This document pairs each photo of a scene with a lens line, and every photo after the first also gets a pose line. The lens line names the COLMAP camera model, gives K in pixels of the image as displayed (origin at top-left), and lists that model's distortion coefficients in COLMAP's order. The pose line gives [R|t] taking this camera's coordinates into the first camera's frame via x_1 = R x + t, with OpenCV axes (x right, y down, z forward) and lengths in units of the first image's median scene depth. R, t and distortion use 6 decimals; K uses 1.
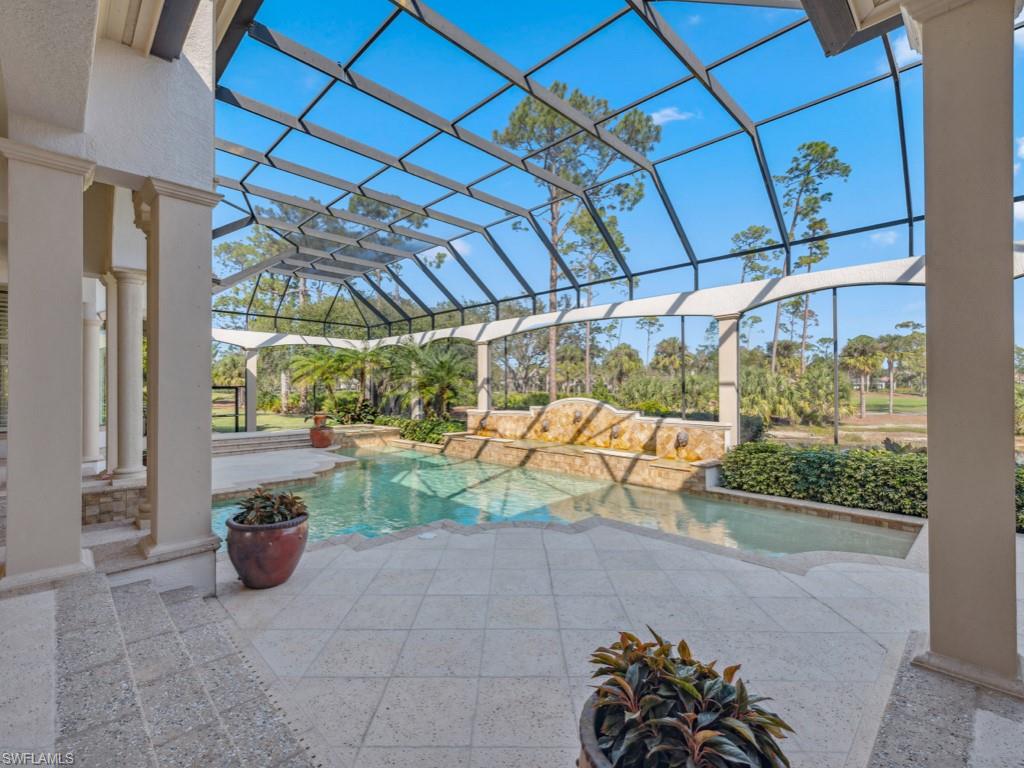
lens RADIAL K [[454.8, 0, 507.0], [0, 454.8, 384.3], [0, 0, 1]] dist [0.000778, 0.000003]
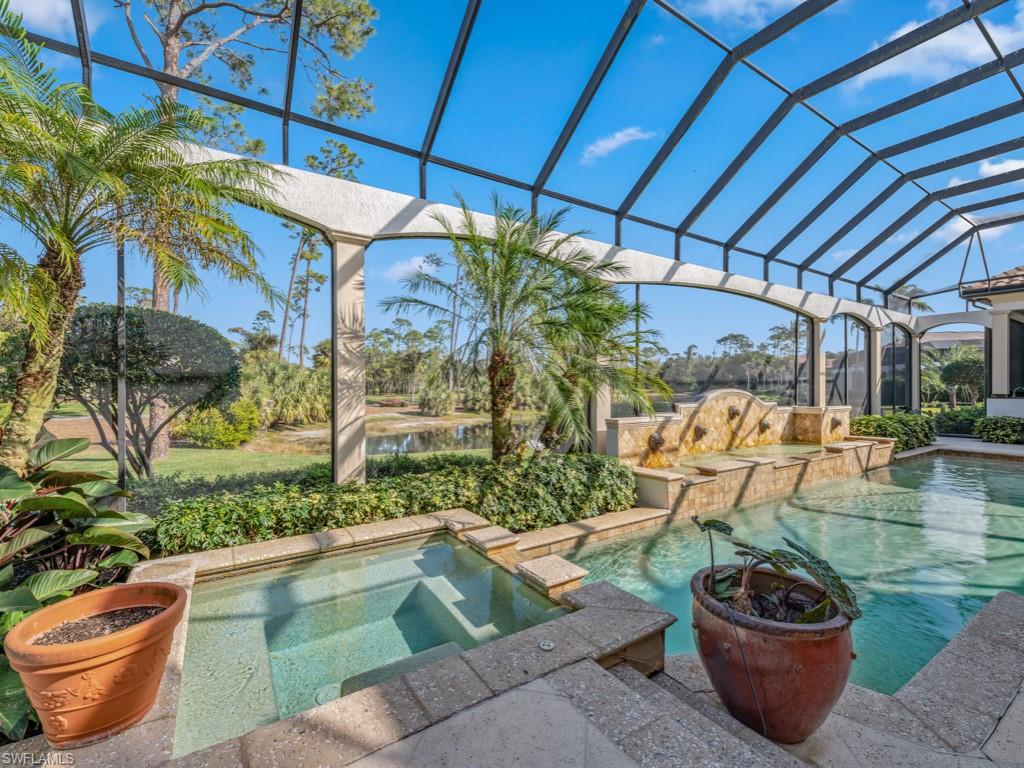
lens RADIAL K [[454.8, 0, 510.5], [0, 454.8, 382.7], [0, 0, 1]] dist [0.000778, 0.000003]
pose [[0.206419, 0.013130, 0.978376, -0.566233], [-0.008277, 0.999898, -0.011672, 0.025078], [-0.978429, -0.005689, 0.206507, 1.015045]]
